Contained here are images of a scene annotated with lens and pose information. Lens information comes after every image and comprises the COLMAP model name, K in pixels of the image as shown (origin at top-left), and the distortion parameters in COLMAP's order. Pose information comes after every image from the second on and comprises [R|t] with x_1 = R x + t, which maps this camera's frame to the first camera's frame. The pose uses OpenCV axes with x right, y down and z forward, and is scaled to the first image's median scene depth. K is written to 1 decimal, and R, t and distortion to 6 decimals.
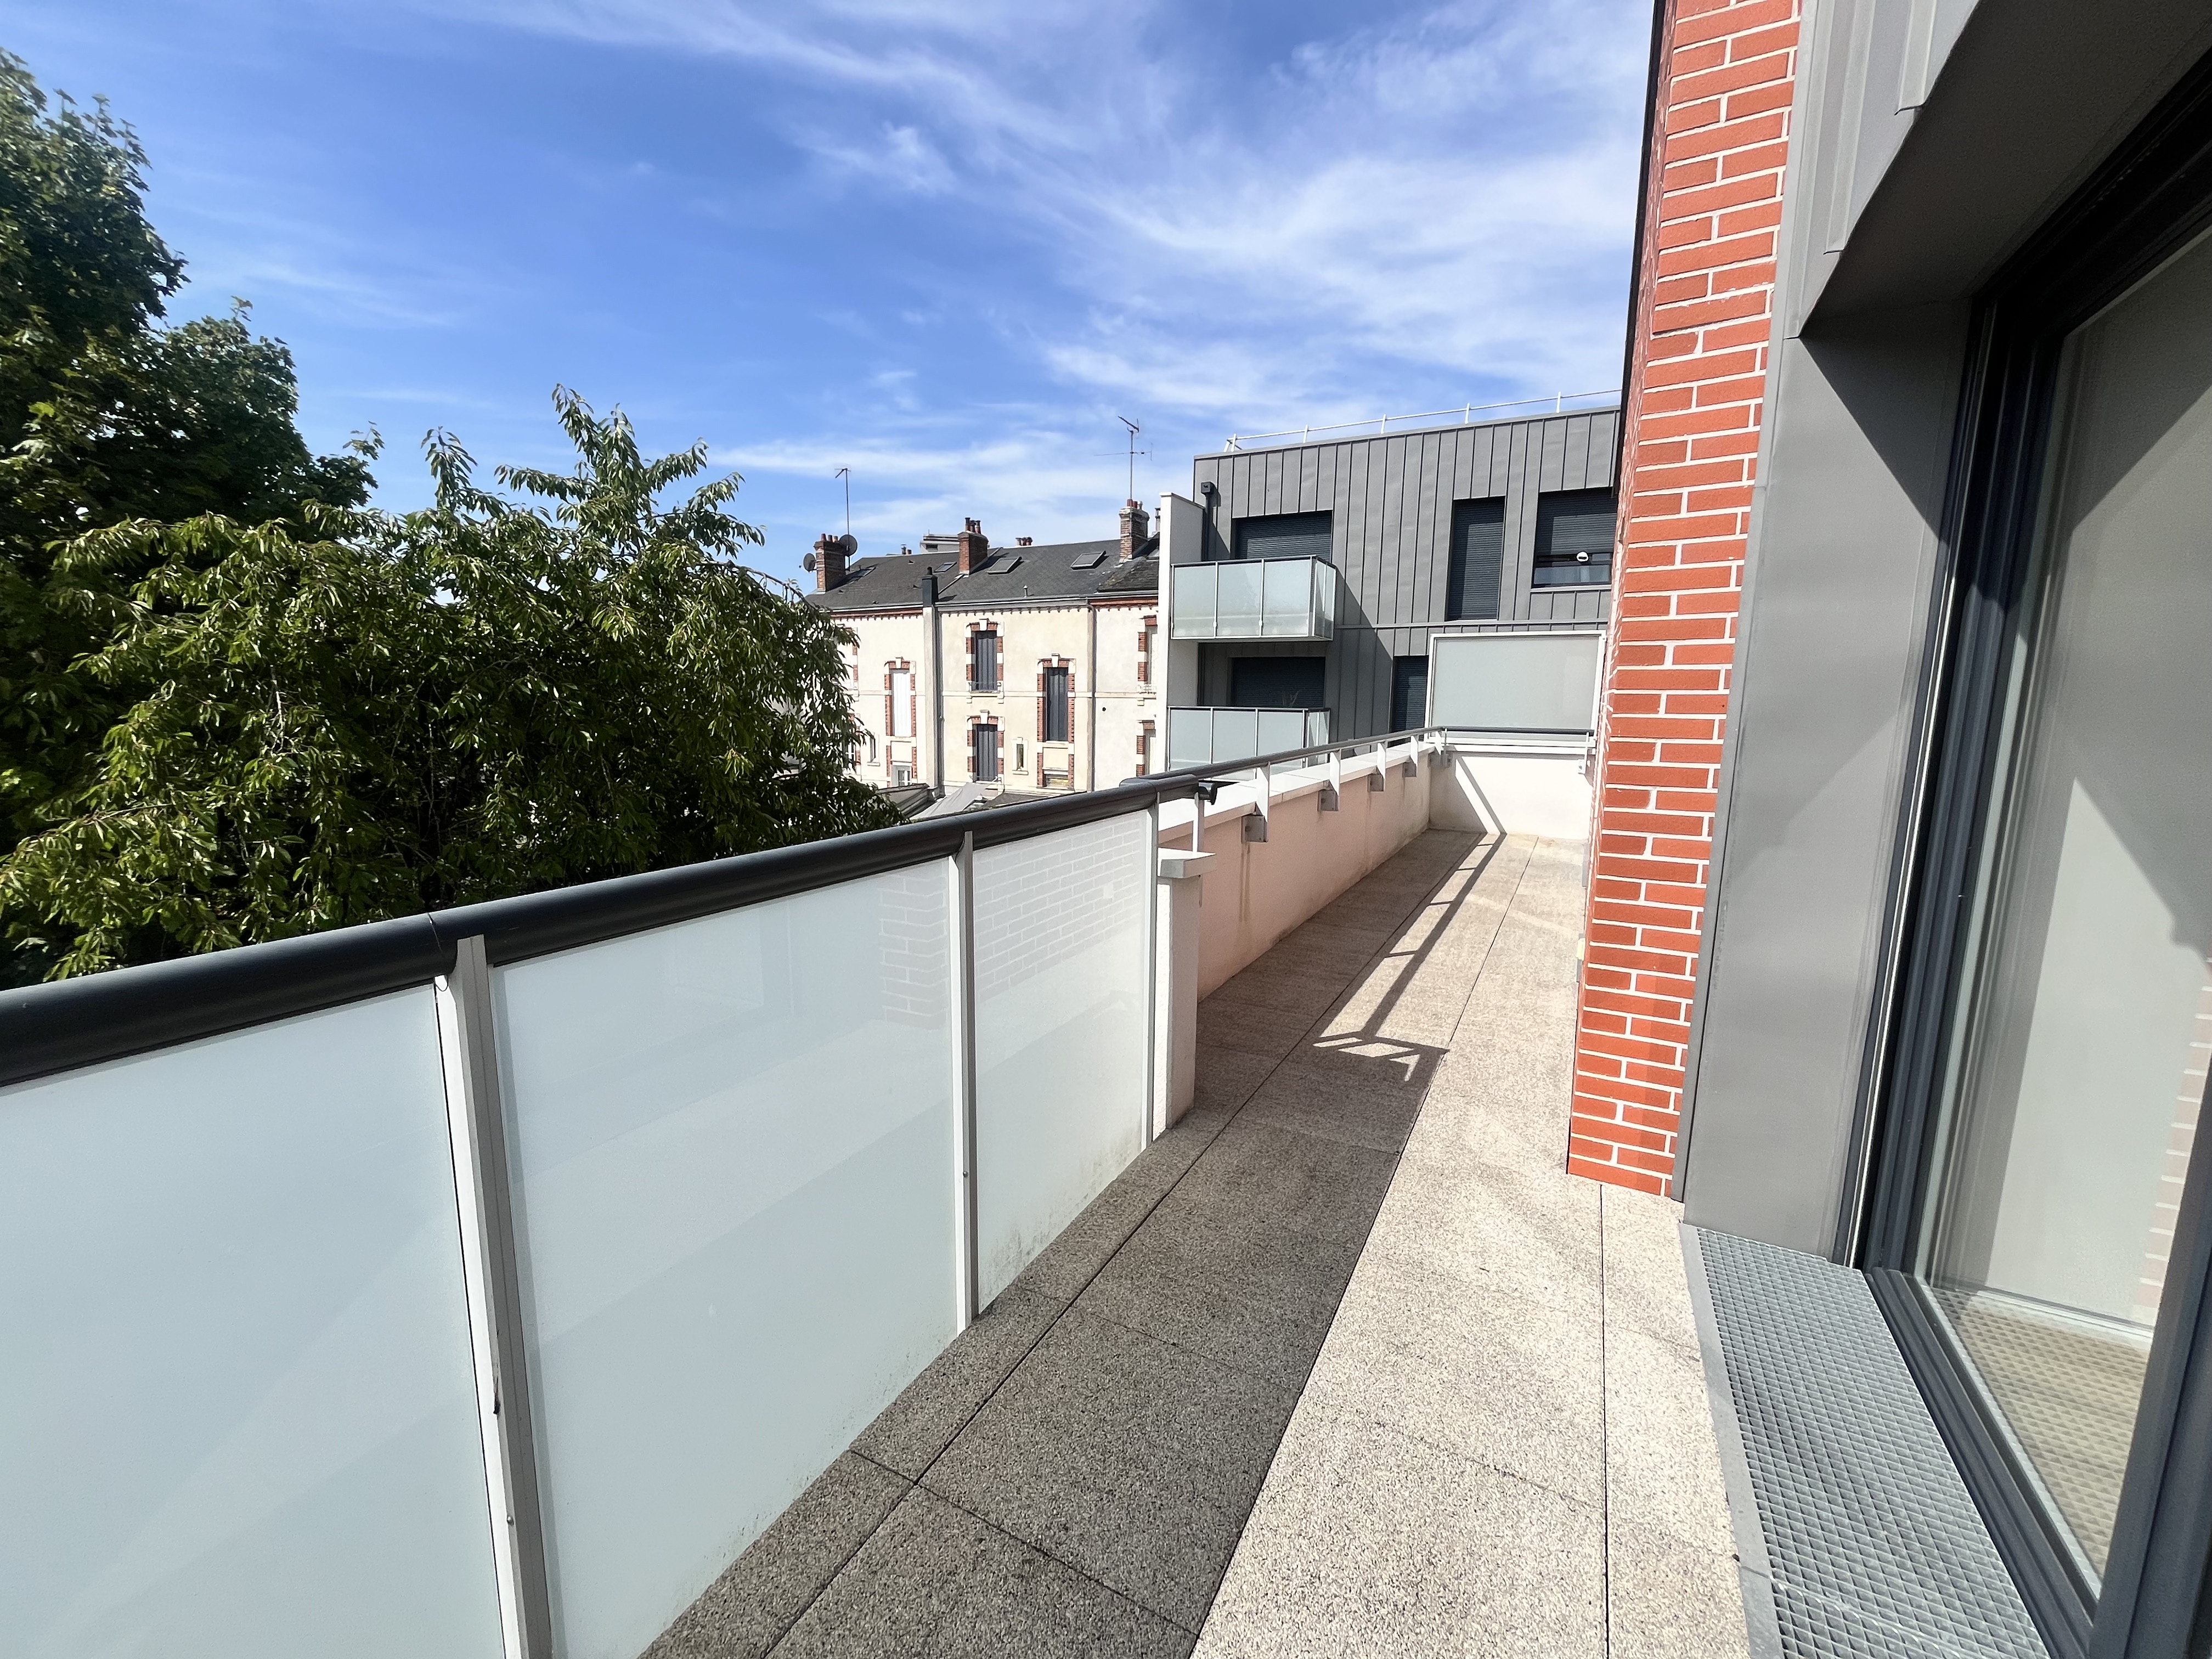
lens RADIAL K [[899.2, 0, 1098.8], [0, 899.2, 832.3], [0, 0, 1]] dist [-0.007828, 0.000251]
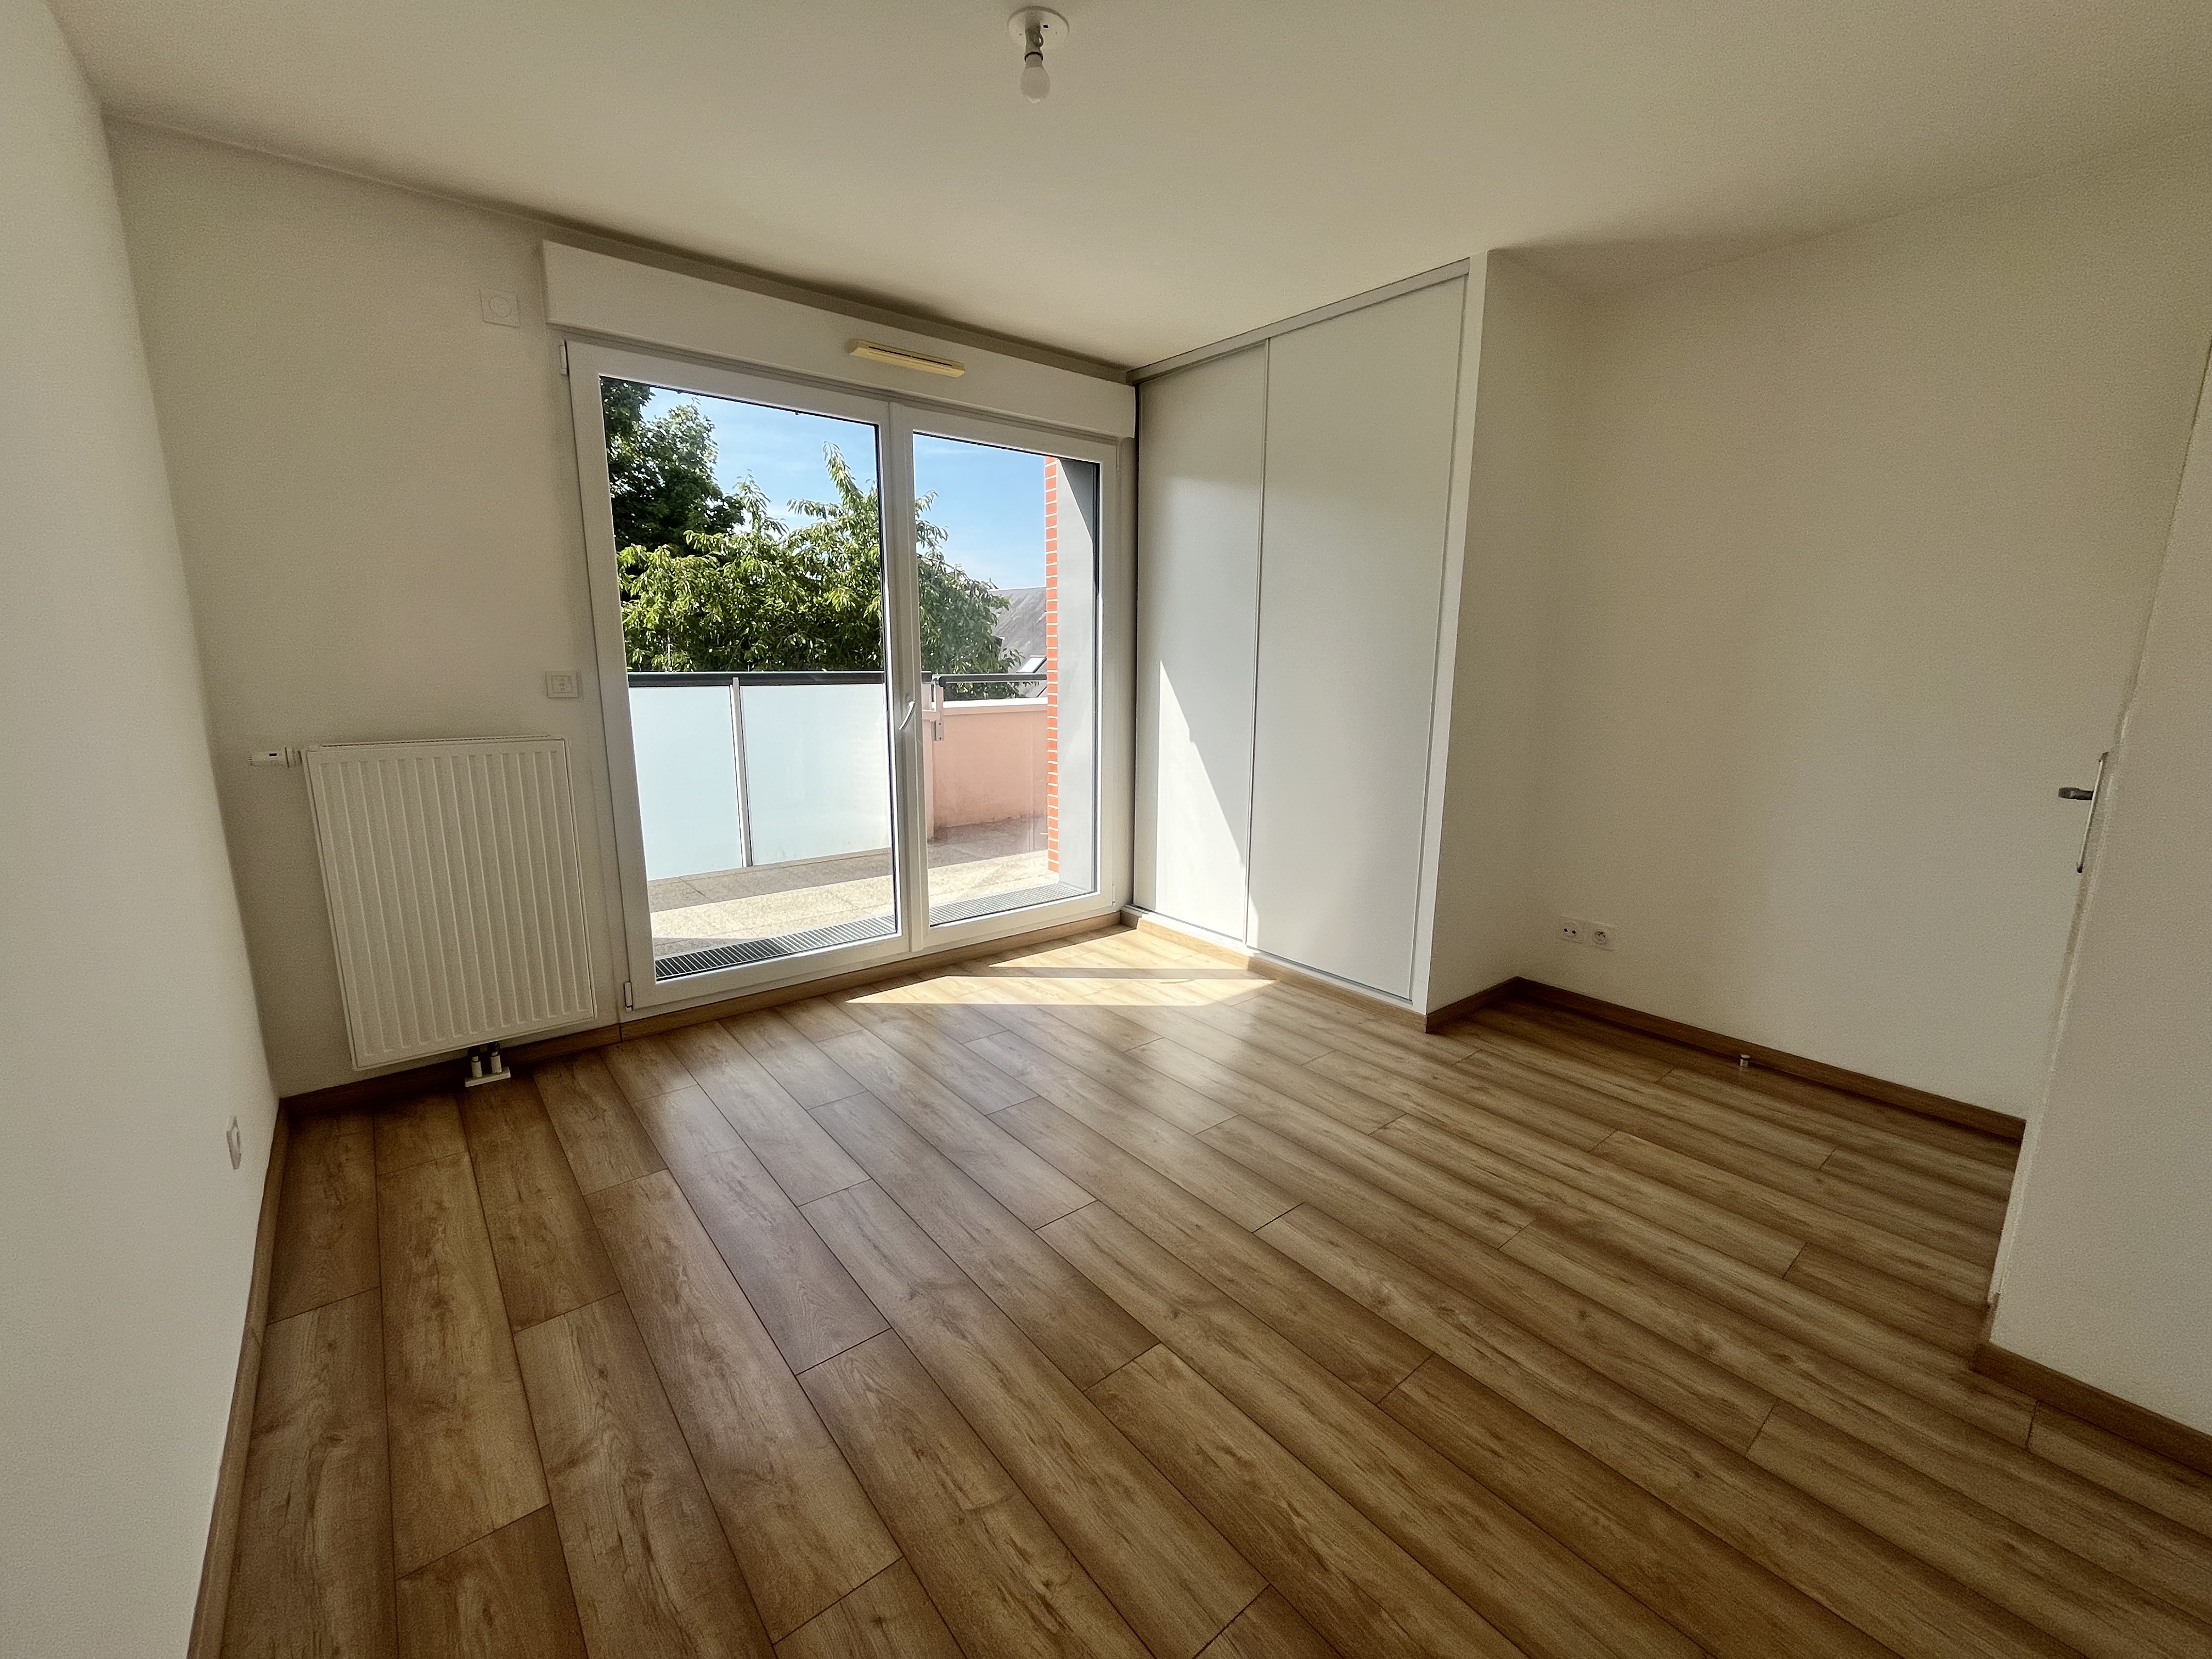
lens RADIAL K [[899.2, 0, 1106.3], [0, 899.2, 828.6], [0, 0, 1]] dist [-0.007828, 0.000251]
pose [[0.923669, 0.068367, -0.377044, 0.508681], [-0.054489, 0.997390, 0.047367, 0.066796], [0.379298, -0.023207, 0.924984, -0.280159]]
